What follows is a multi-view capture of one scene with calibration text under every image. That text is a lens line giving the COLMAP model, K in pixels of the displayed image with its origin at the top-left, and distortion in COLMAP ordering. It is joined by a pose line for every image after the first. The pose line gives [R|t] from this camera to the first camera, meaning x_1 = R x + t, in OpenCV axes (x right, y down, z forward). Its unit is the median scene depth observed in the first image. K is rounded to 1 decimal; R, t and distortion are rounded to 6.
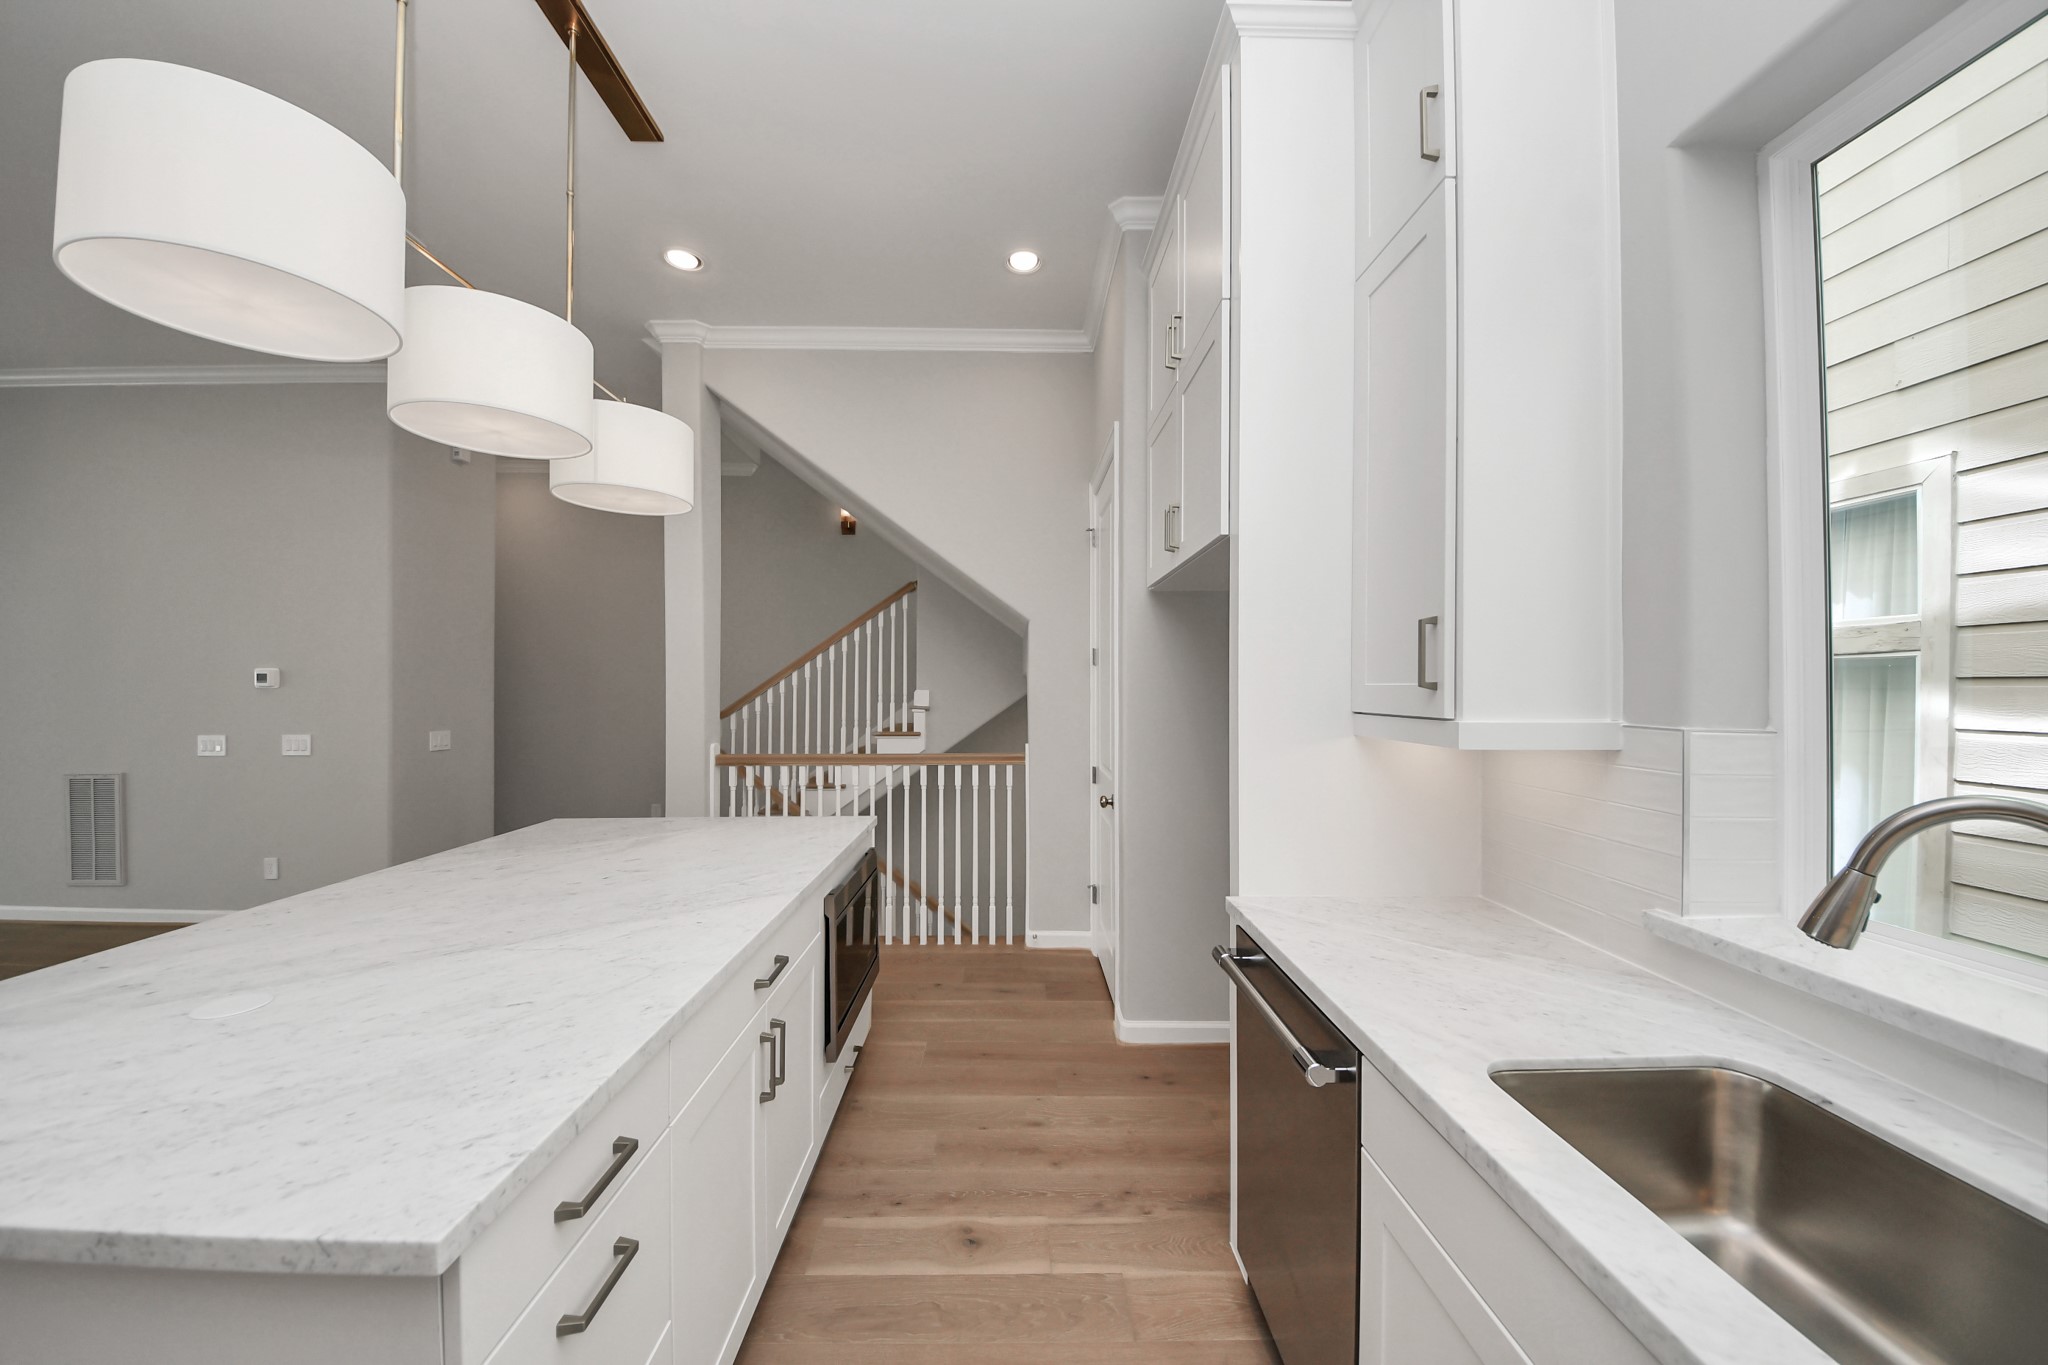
lens RADIAL K [[729.9, 0, 1021.3], [0, 729.9, 681.8], [0, 0, 1]] dist [0.016679, -0.011469]
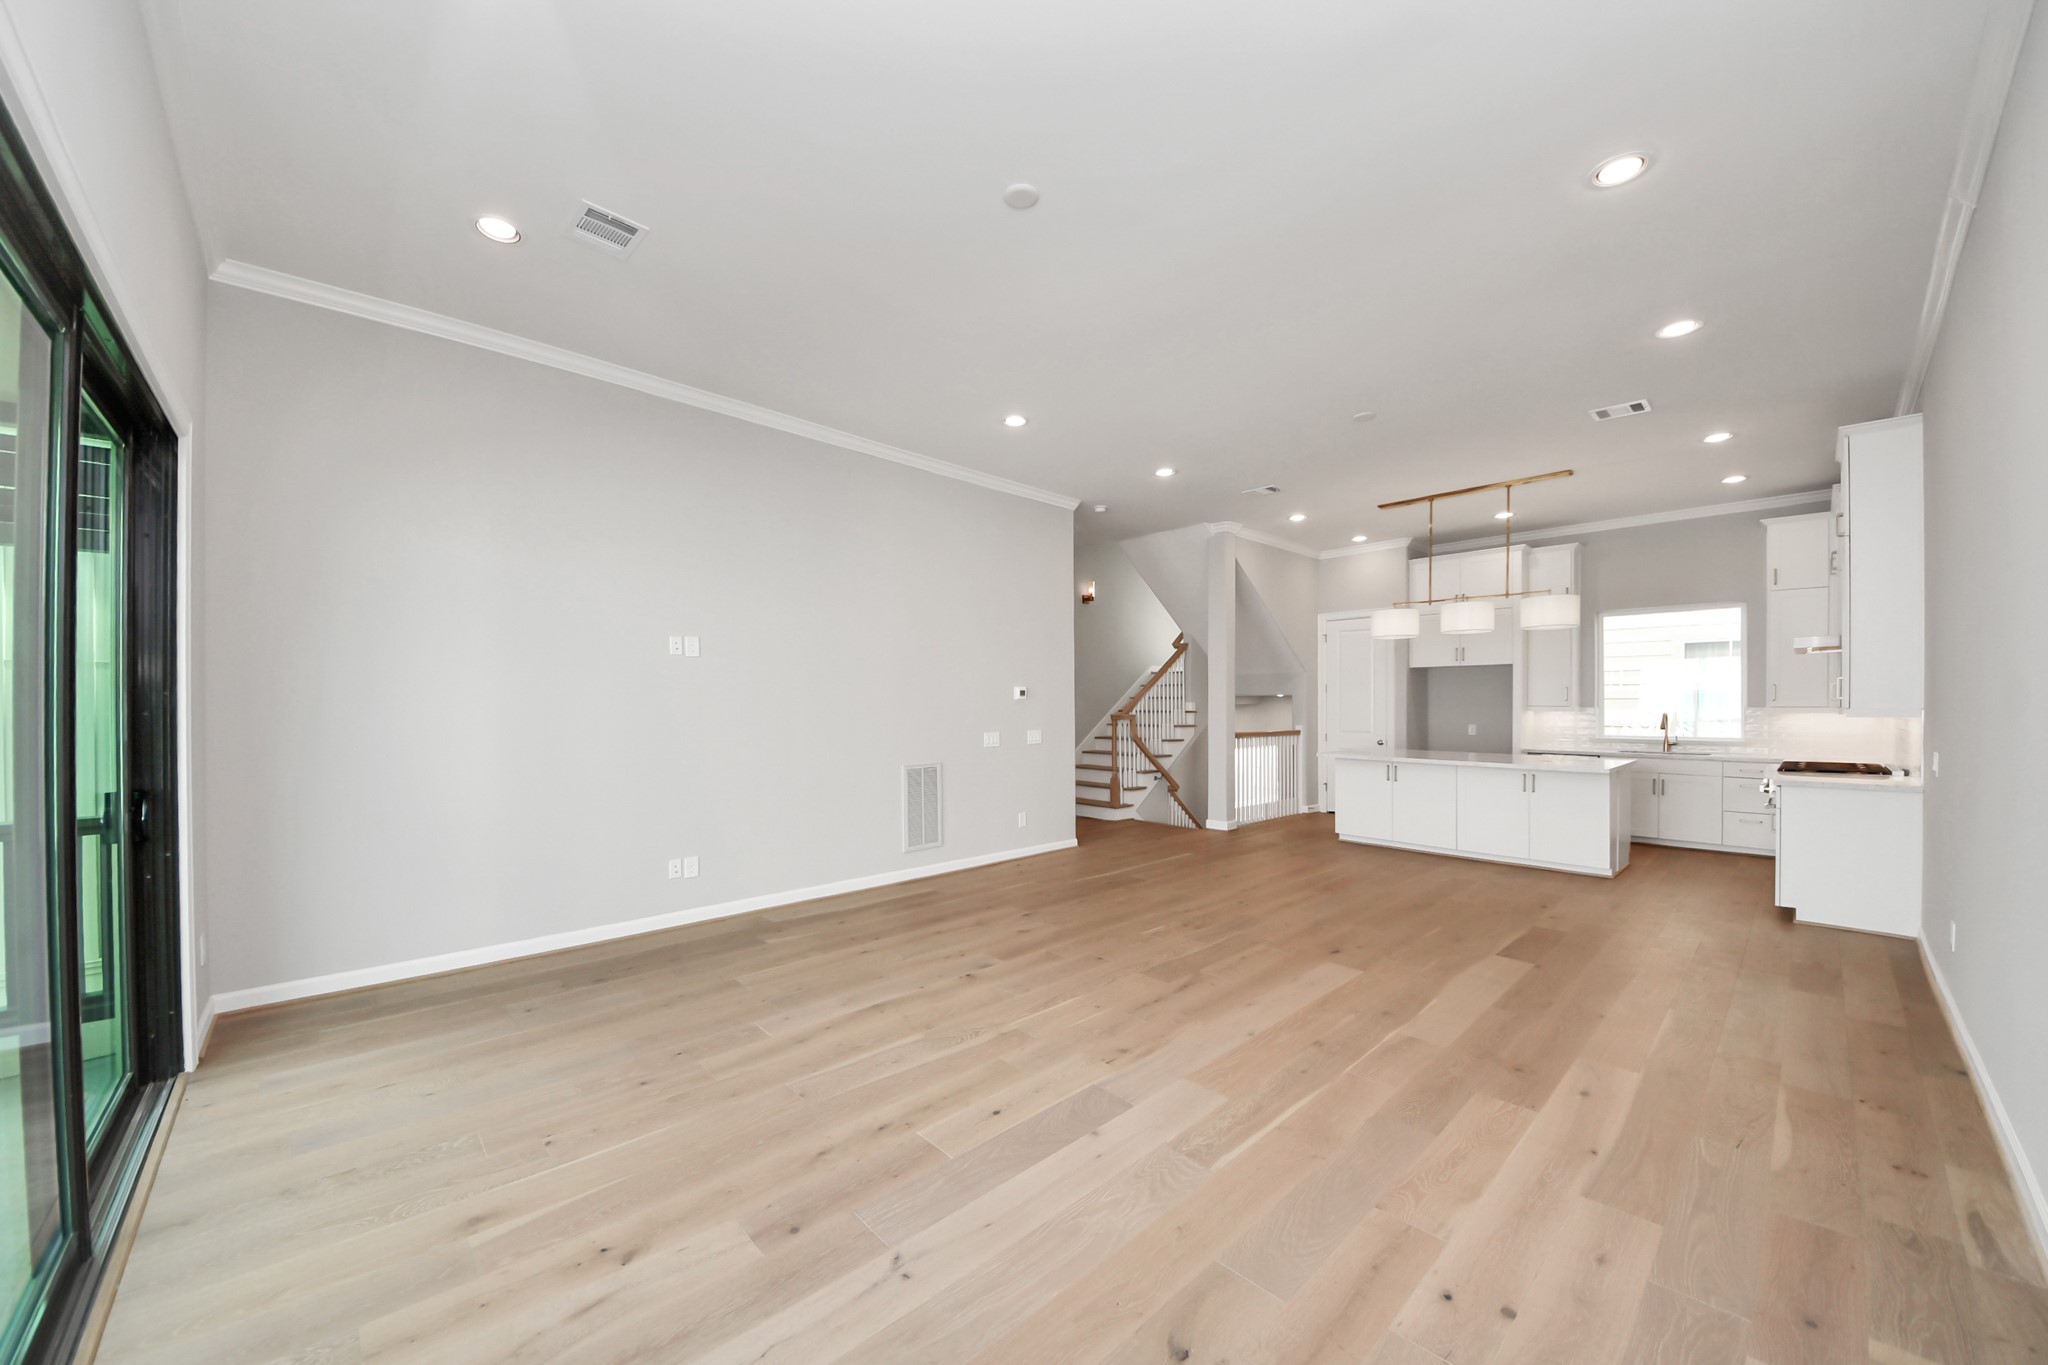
lens RADIAL K [[746.2, 0, 972.4], [0, 746.2, 703.6], [0, 0, 1]] dist [0.001445, -0.011706]
pose [[0.763353, -0.003650, 0.645971, -2.386544], [-0.004010, 0.999938, 0.010389, -0.003237], [-0.645969, -0.010520, 0.763291, -0.129048]]
